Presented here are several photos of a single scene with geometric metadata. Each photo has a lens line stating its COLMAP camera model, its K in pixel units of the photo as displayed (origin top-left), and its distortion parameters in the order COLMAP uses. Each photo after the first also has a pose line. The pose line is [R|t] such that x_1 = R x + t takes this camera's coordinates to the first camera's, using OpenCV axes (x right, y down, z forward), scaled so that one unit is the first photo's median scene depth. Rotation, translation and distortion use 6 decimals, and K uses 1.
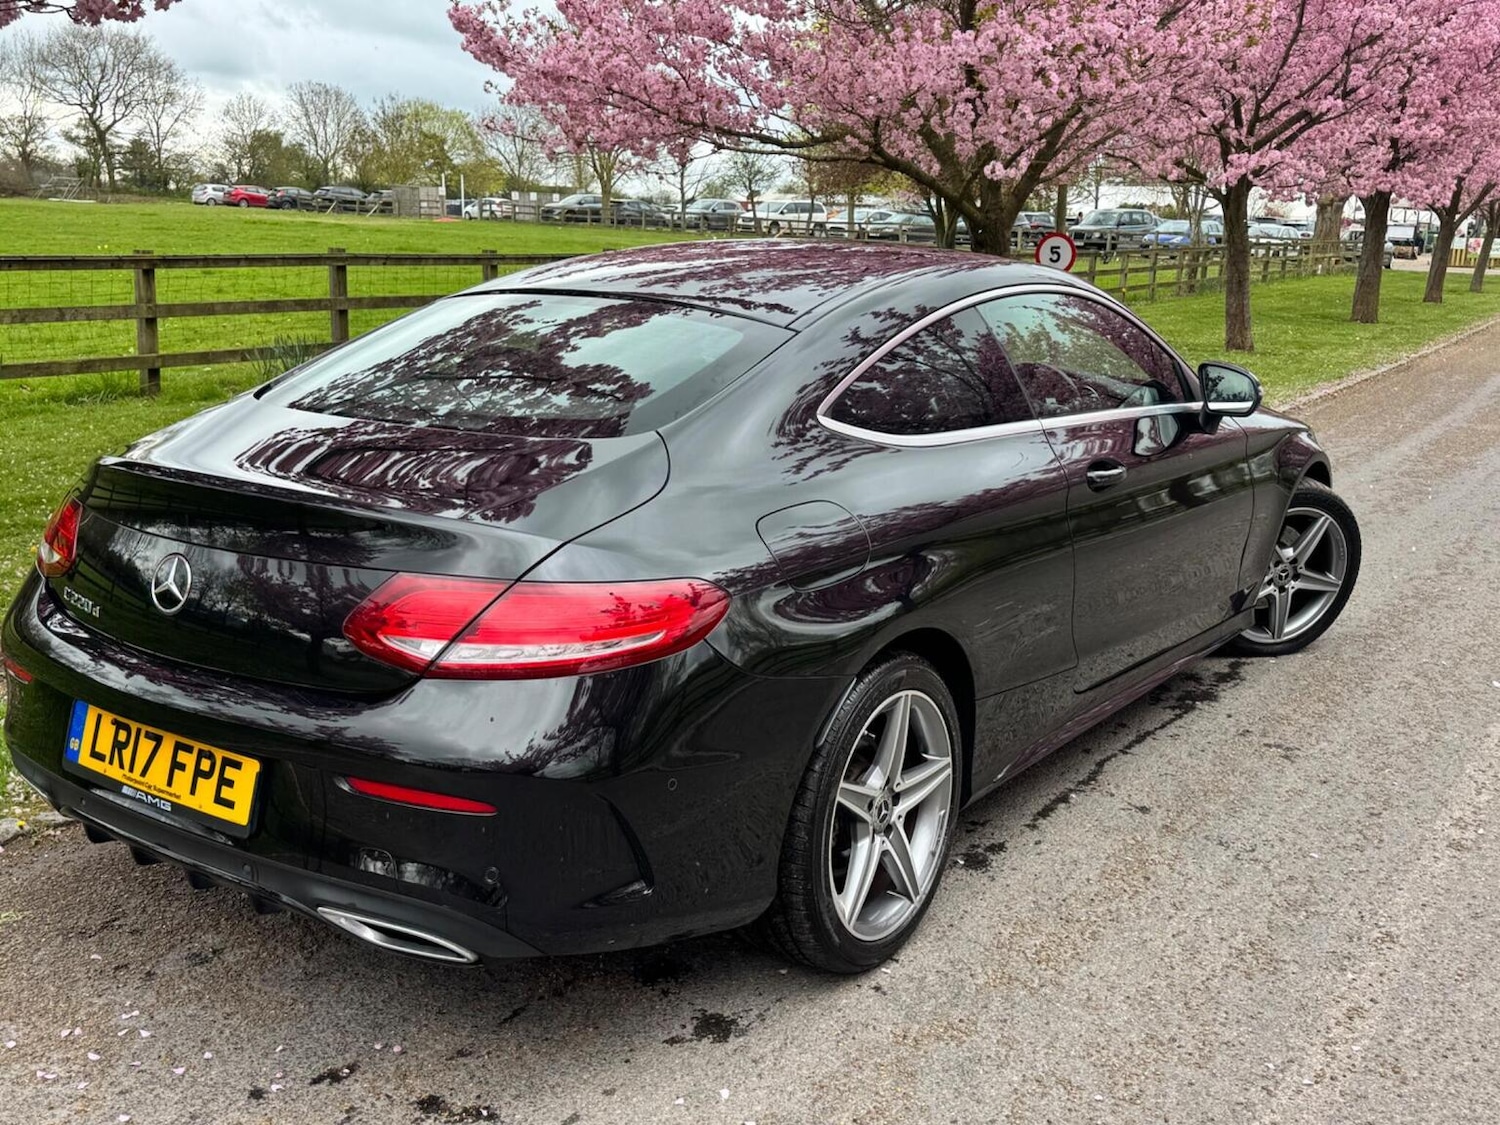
lens RADIAL K [[1472.5, 0, 751.8], [0, 1472.5, 564.6], [0, 0, 1]] dist [0.153658, -0.309542]
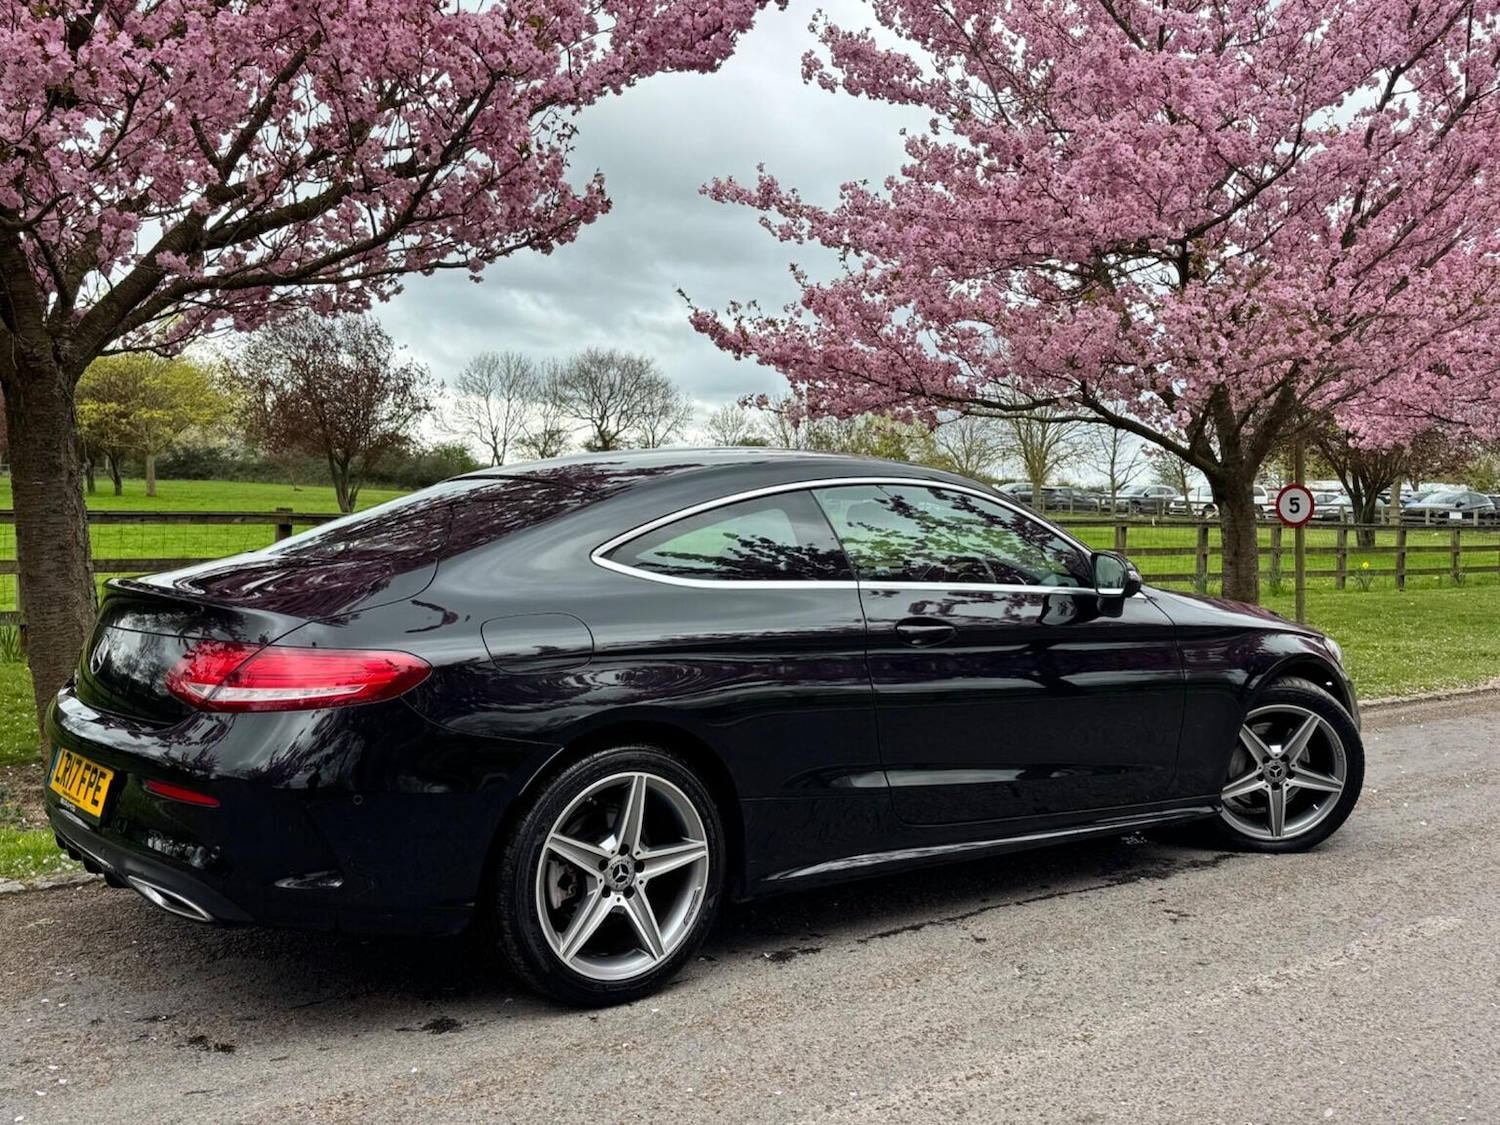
lens RADIAL K [[1462.2, 0, 754.6], [0, 1462.2, 562.2], [0, 0, 1]] dist [0.175119, -0.346062]
pose [[0.955652, 0.001993, -0.294492, 0.378398], [-0.058439, 0.981374, -0.183000, 0.089151], [0.288642, 0.192094, 0.937969, -0.114292]]
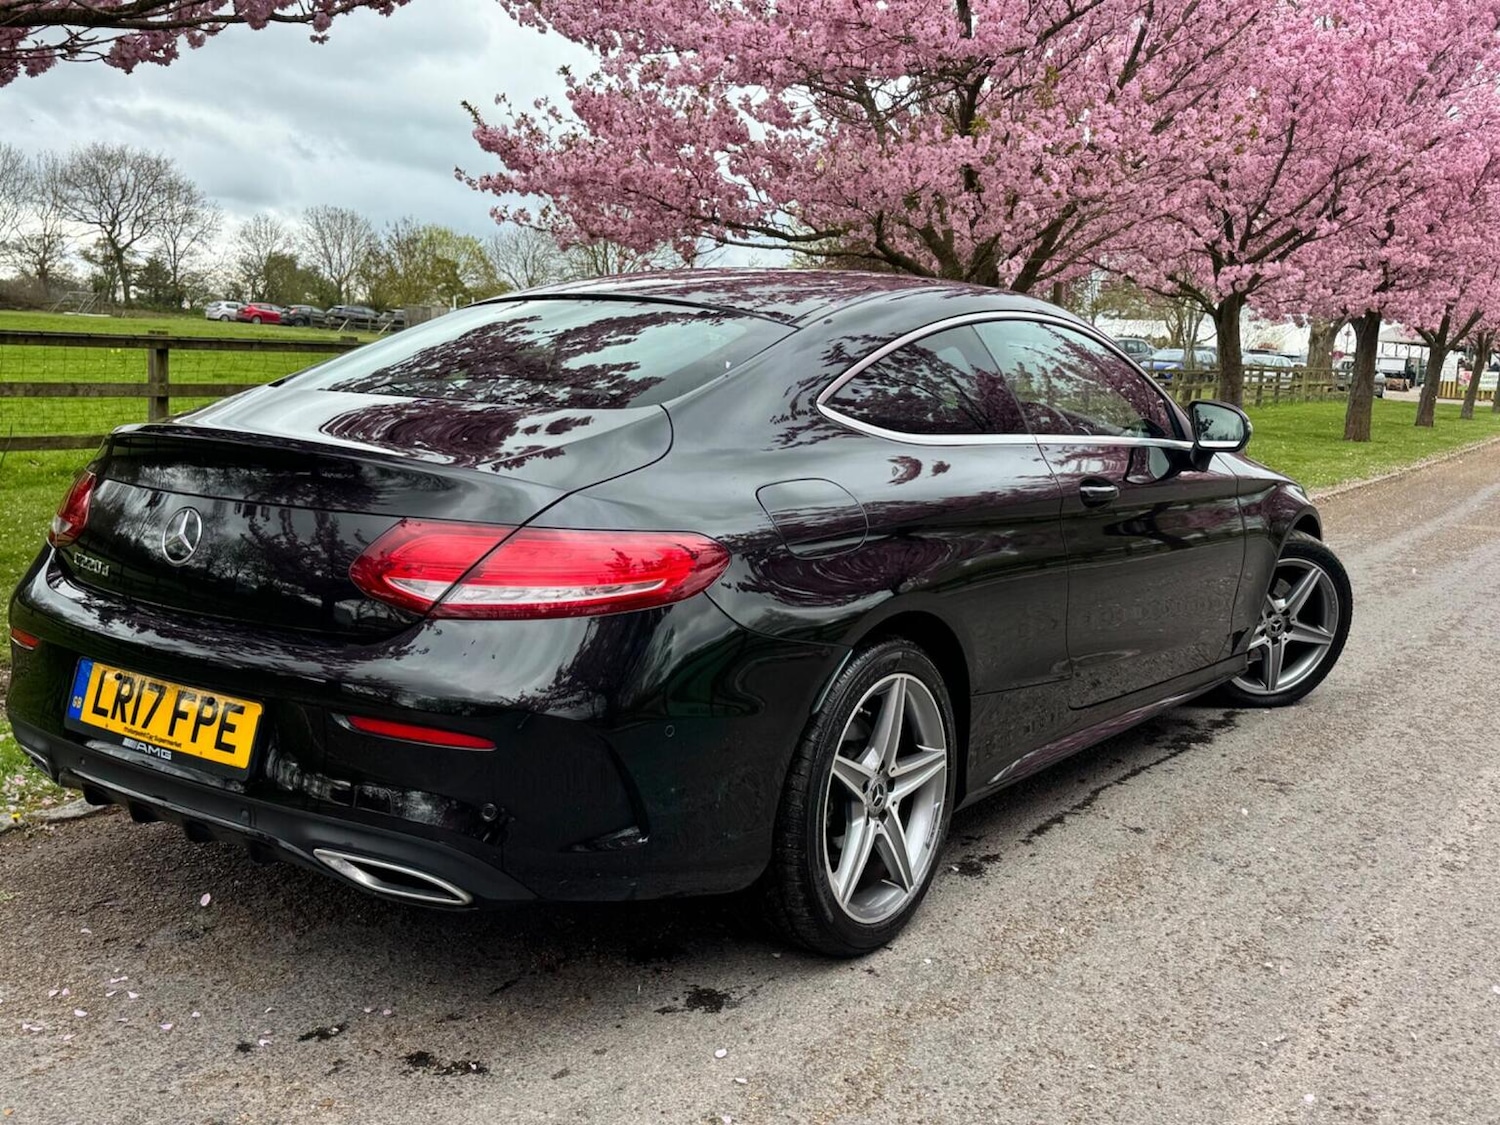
lens RADIAL K [[1469.5, 0, 761.4], [0, 1469.5, 563.5], [0, 0, 1]] dist [0.168367, -0.351458]
pose [[0.999860, 0.015675, 0.005898, 0.000701], [-0.015138, 0.996514, -0.082041, 0.063668], [-0.007163, 0.081940, 0.996611, -0.009675]]
